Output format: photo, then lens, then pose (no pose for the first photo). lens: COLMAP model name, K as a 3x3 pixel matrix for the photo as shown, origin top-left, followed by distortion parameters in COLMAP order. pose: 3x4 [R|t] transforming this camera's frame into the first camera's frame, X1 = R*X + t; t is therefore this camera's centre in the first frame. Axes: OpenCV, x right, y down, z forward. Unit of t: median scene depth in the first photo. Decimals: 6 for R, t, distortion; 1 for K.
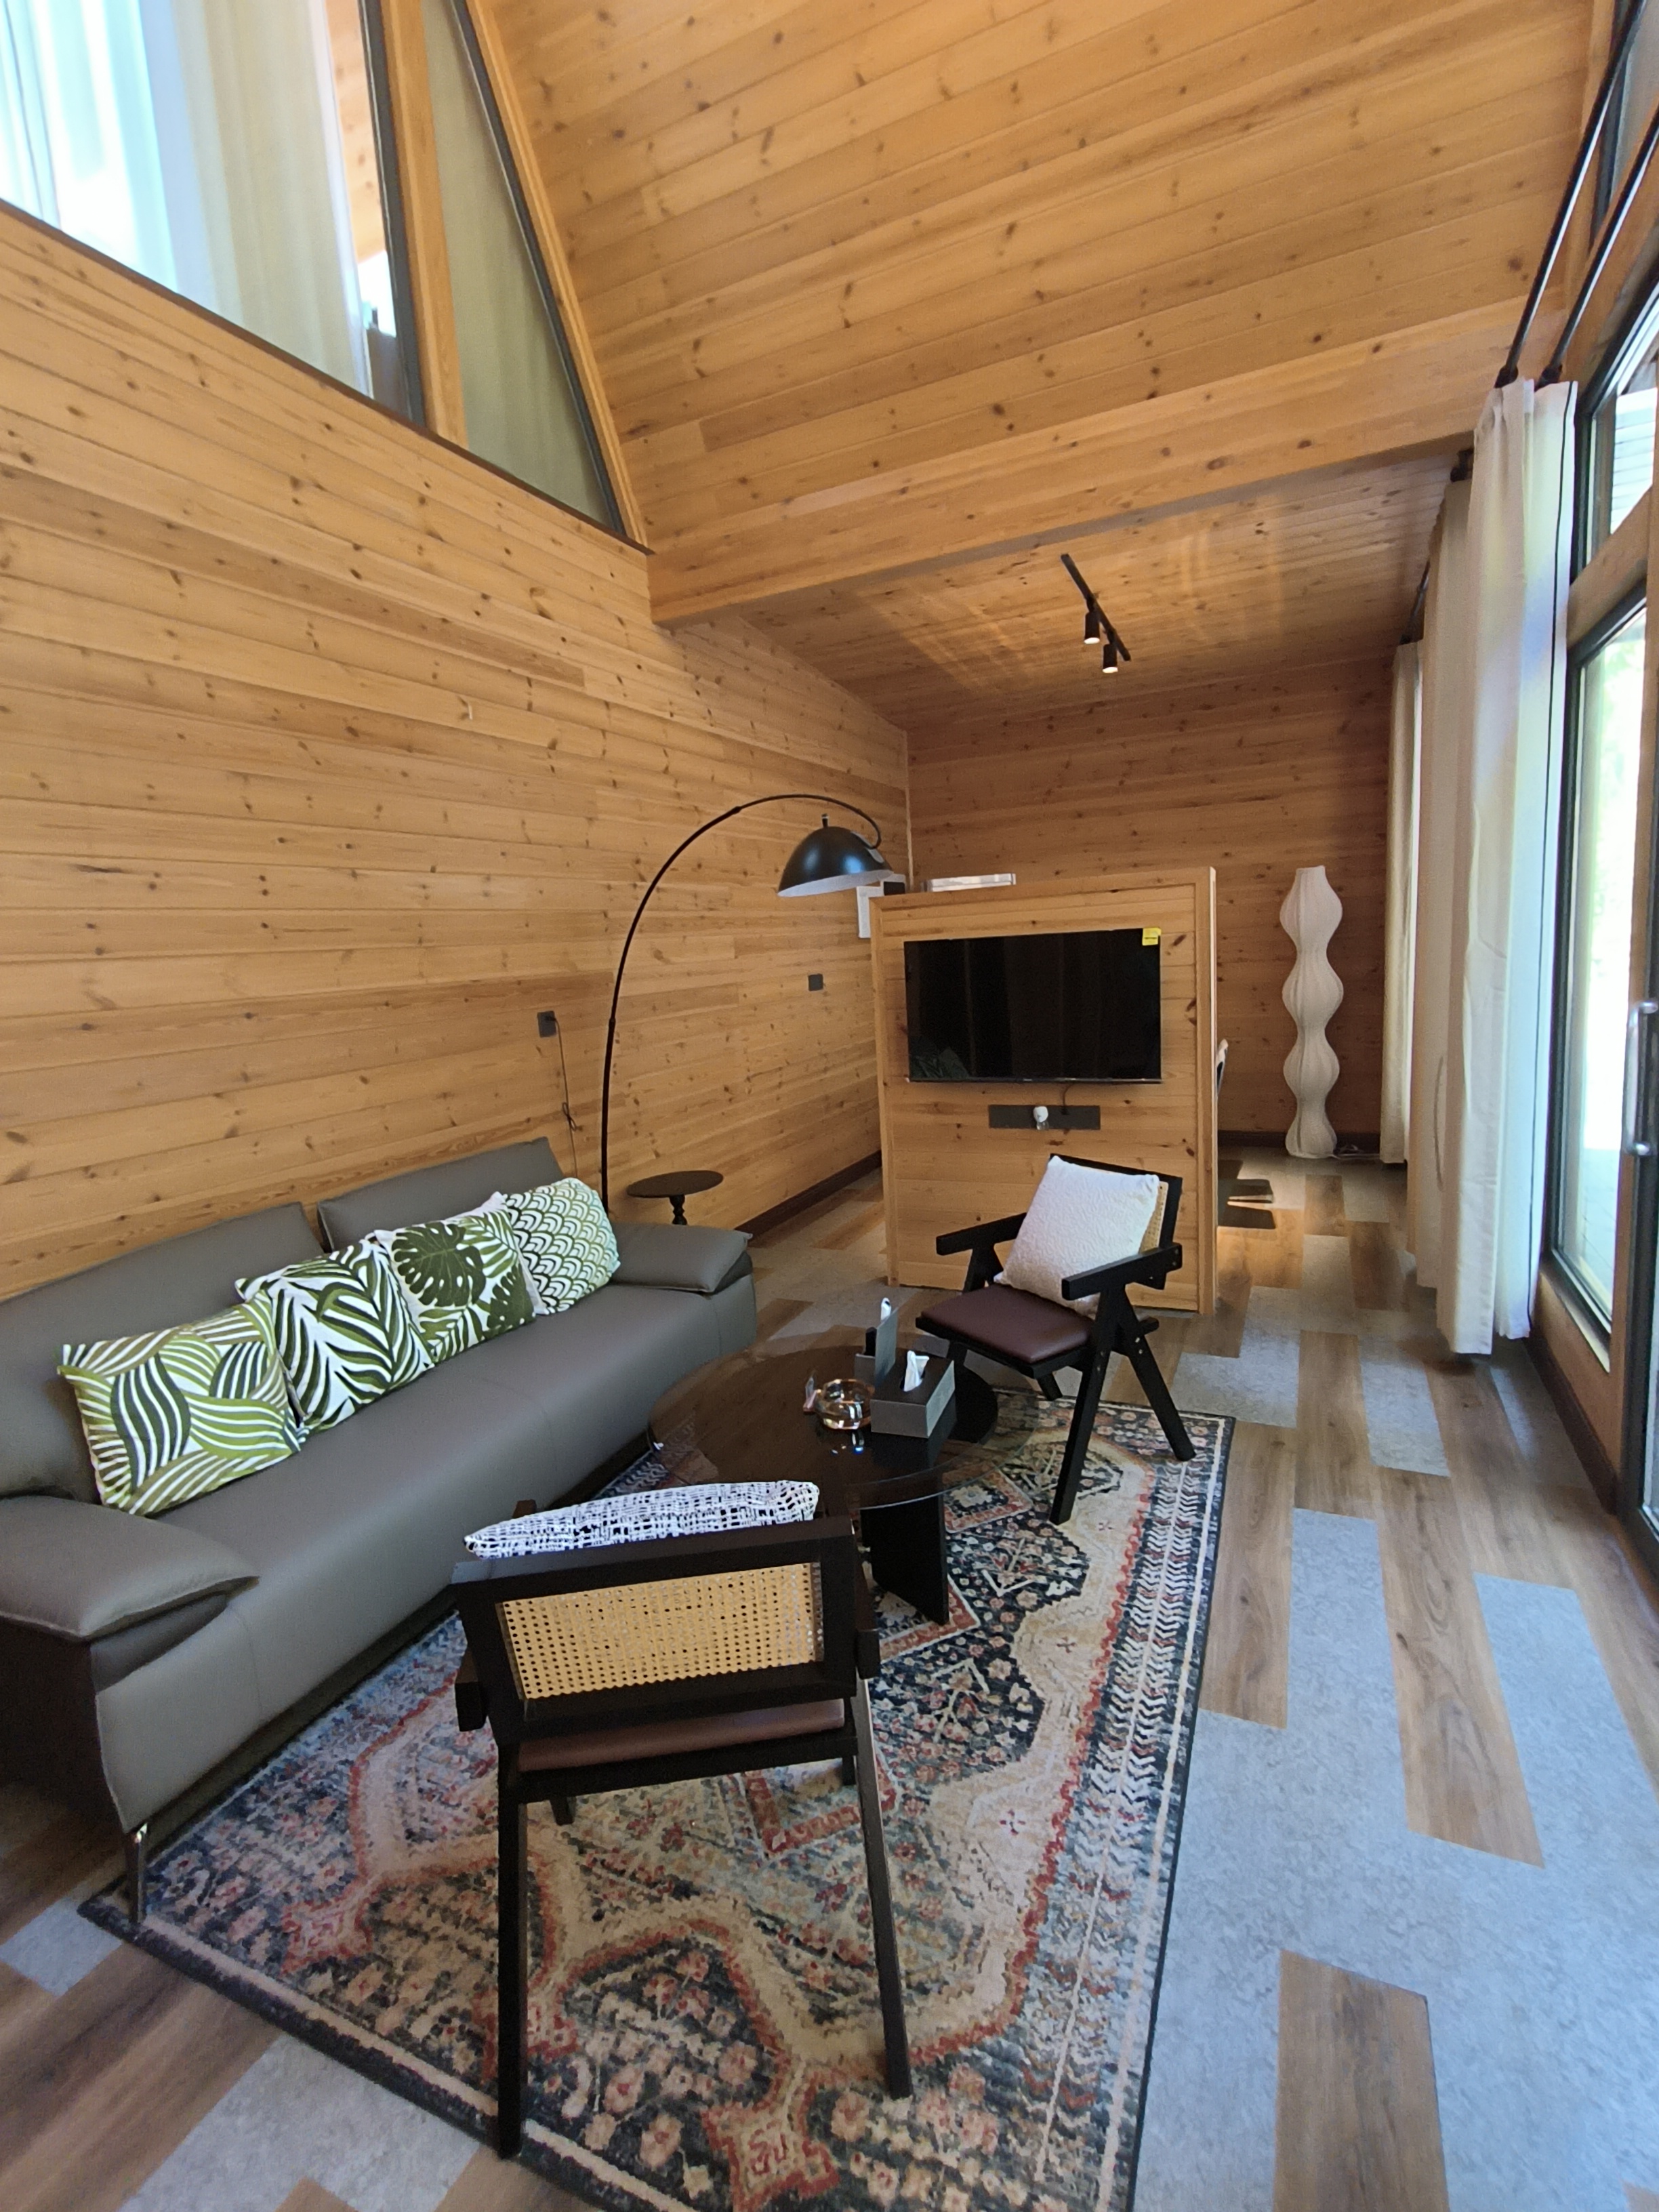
lens RADIAL K [[1026.6, 0, 828.5], [0, 1026.6, 1103.4], [0, 0, 1]] dist [-0.001015, 0.000318]
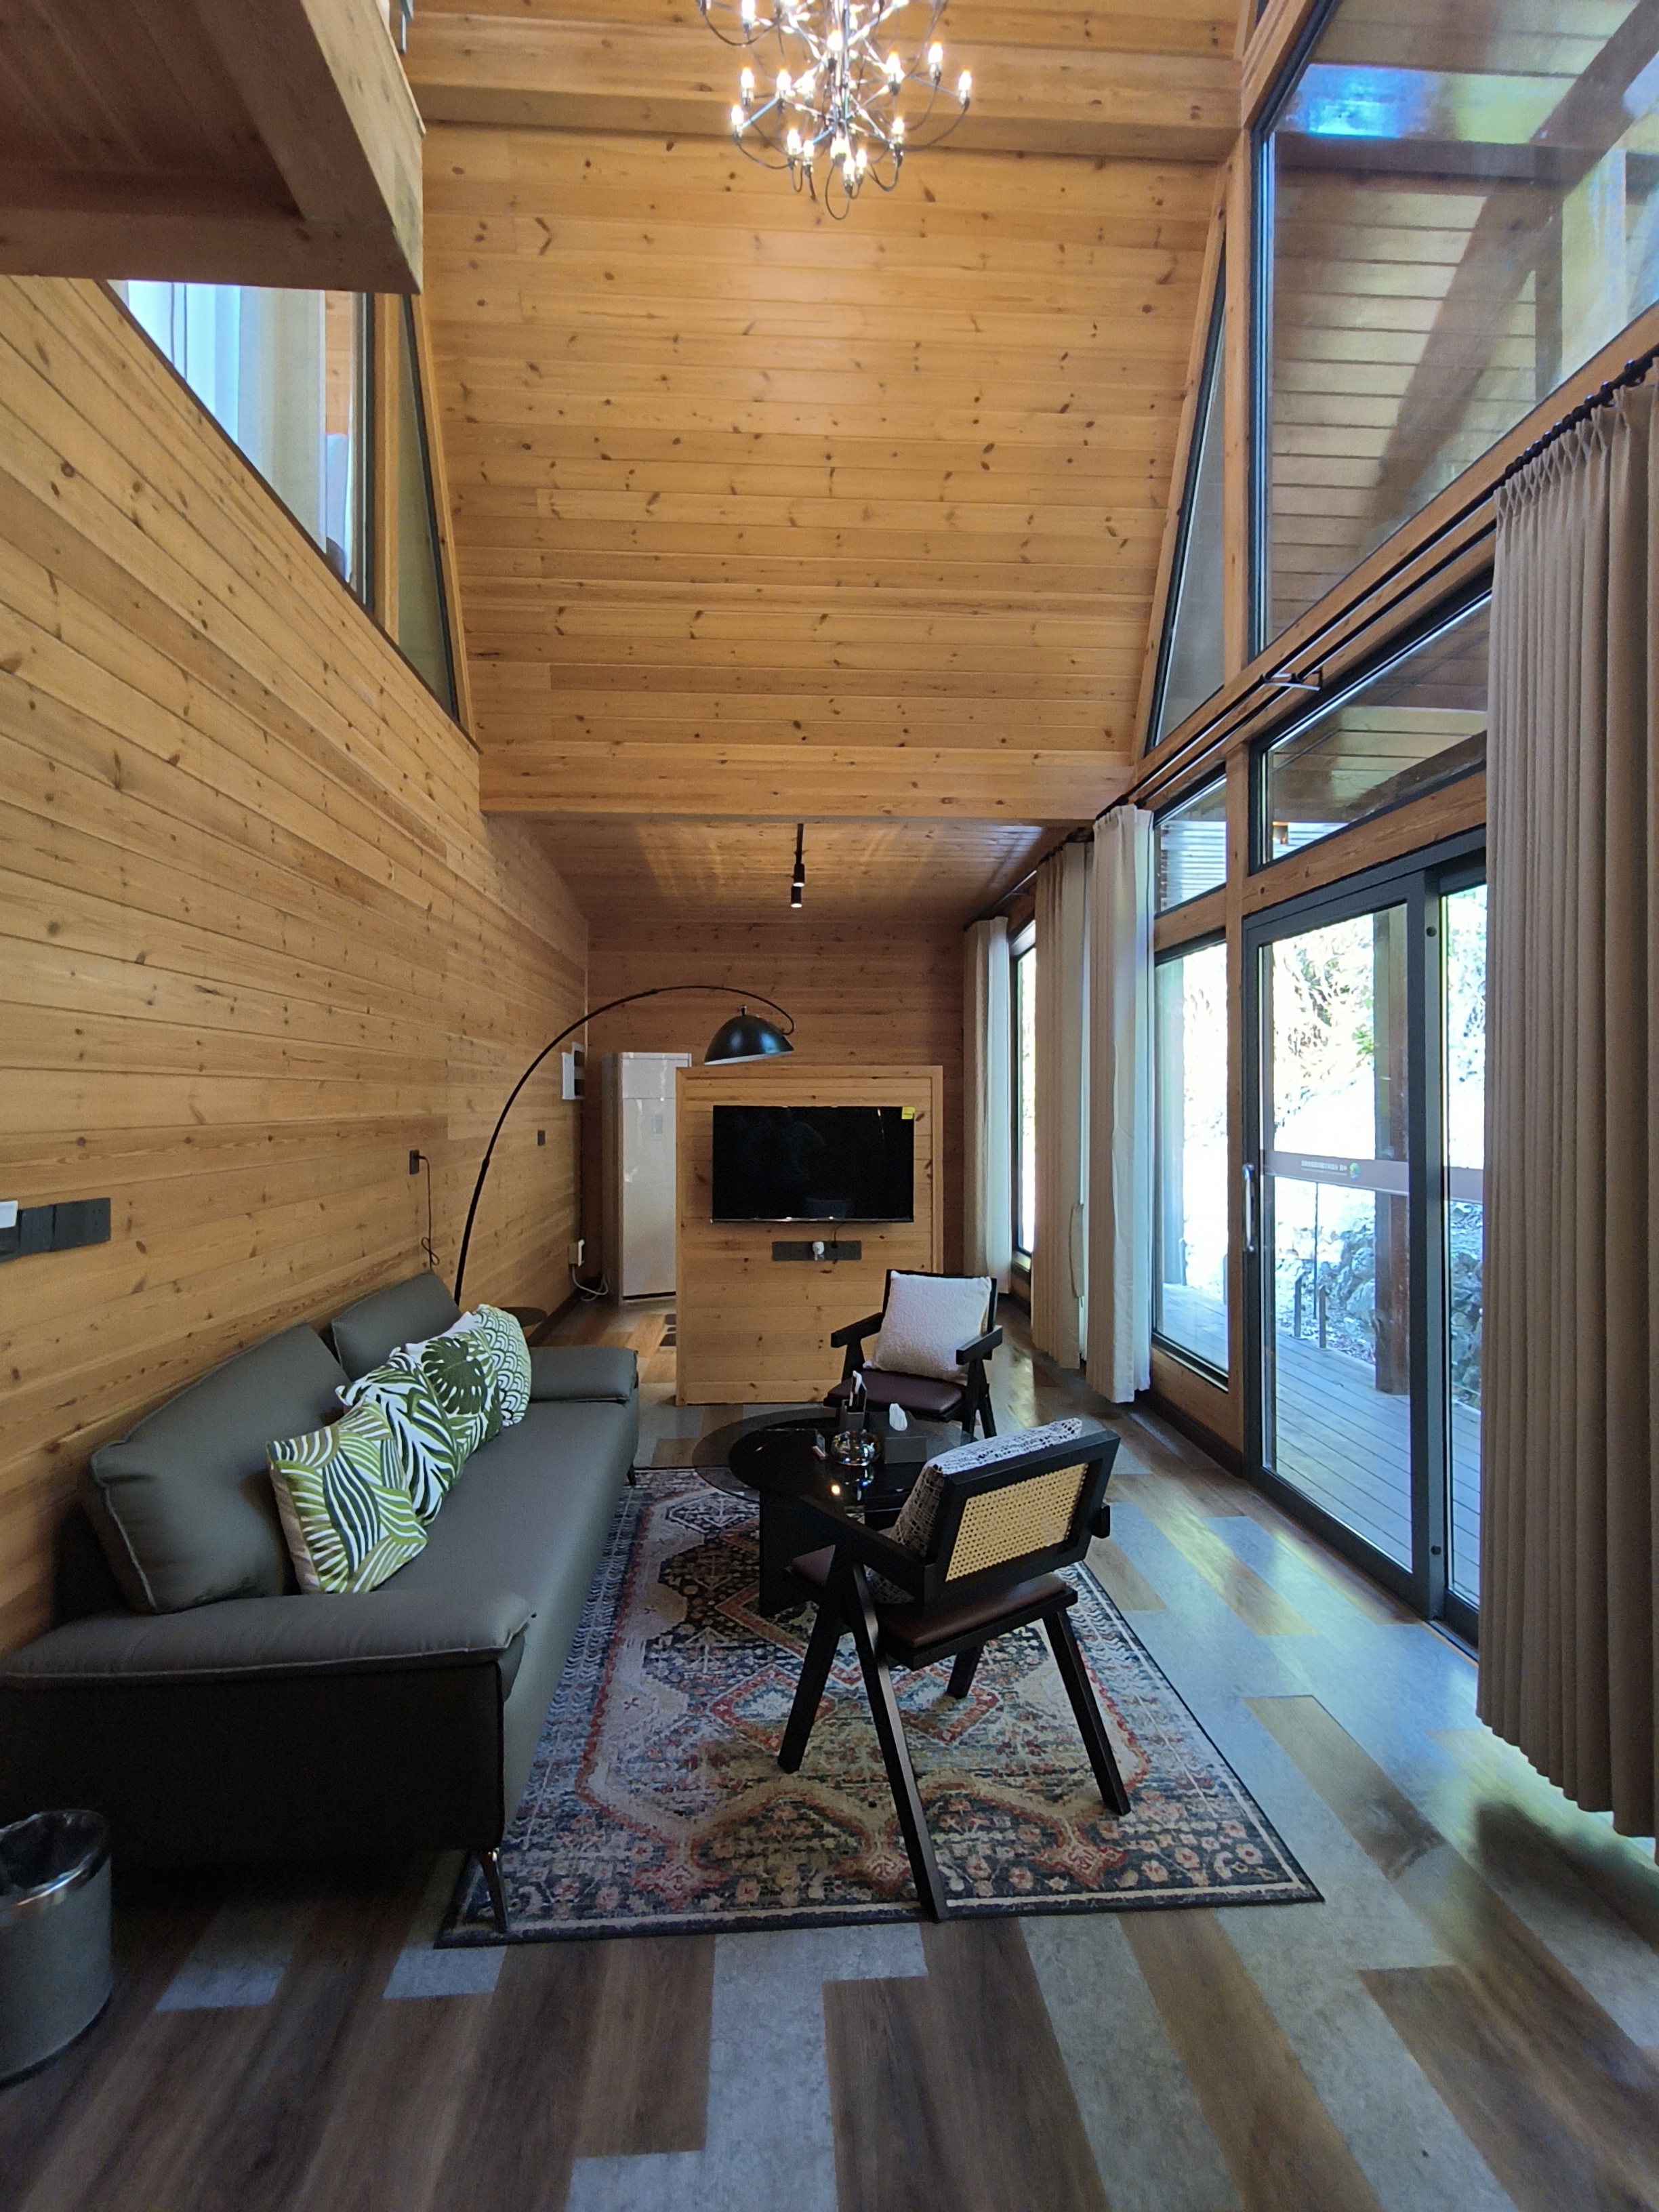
lens RADIAL K [[1026.6, 0, 826.3], [0, 1026.6, 1105.5], [0, 0, 1]] dist [-0.001015, 0.000318]
pose [[0.874650, 0.061048, 0.480895, -0.558070], [0.019592, 0.986776, -0.160902, 0.056670], [-0.484358, 0.150155, 0.861888, -0.154998]]
